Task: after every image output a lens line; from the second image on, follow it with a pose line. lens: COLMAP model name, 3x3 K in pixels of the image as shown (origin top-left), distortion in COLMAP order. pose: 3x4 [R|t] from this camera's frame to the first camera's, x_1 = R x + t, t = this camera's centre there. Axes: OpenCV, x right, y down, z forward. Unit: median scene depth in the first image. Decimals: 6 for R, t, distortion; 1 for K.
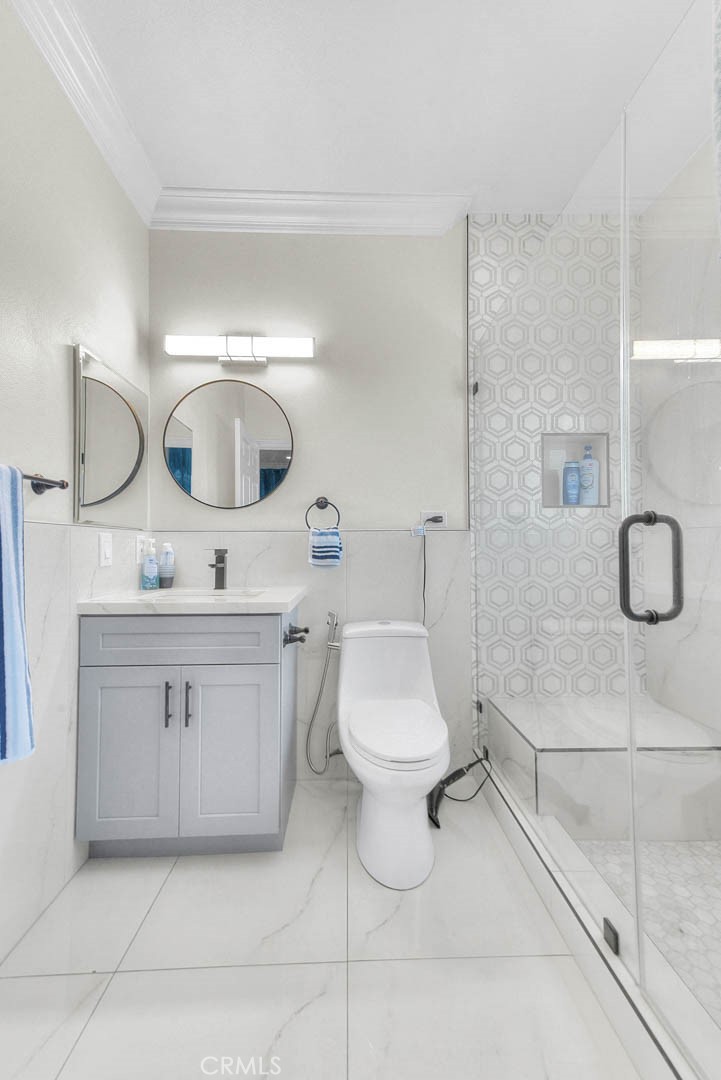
lens RADIAL K [[431.9, 0, 360.5], [0, 431.9, 540.0], [0, 0, 1]] dist [0.022602, -0.000443]
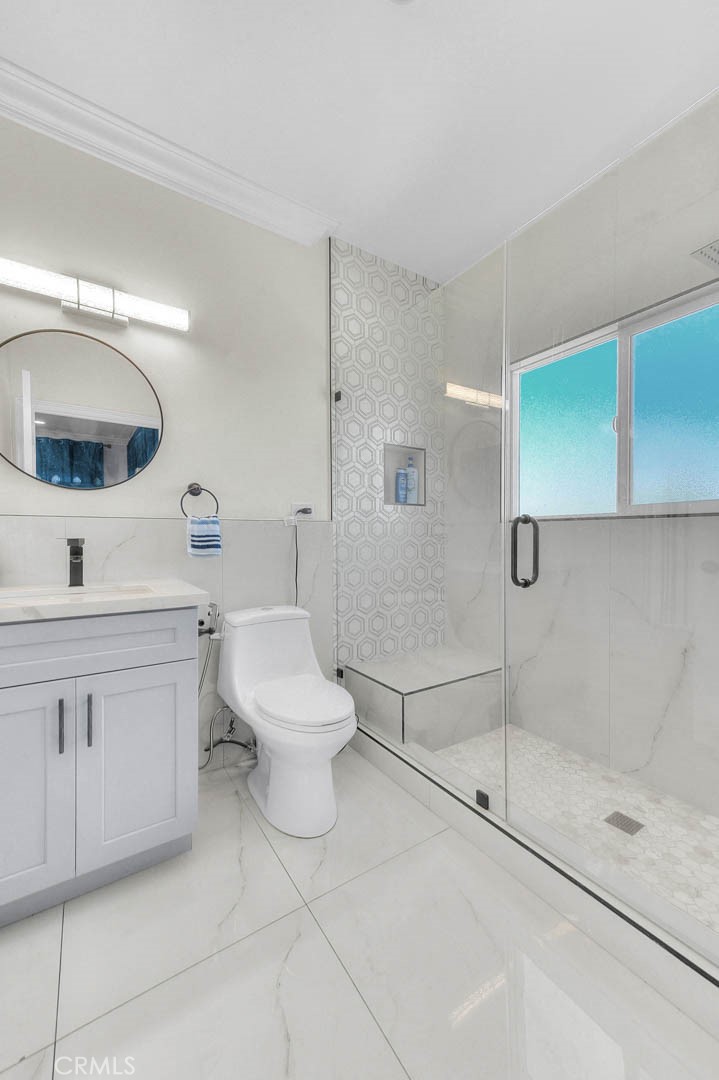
lens RADIAL K [[425.6, 0, 363.1], [0, 425.6, 541.0], [0, 0, 1]] dist [0.023934, -0.000455]
pose [[0.850558, -0.004030, 0.525865, -0.269589], [-0.012682, 0.999523, 0.028173, -0.003827], [-0.525728, -0.030631, 0.850101, 0.004772]]
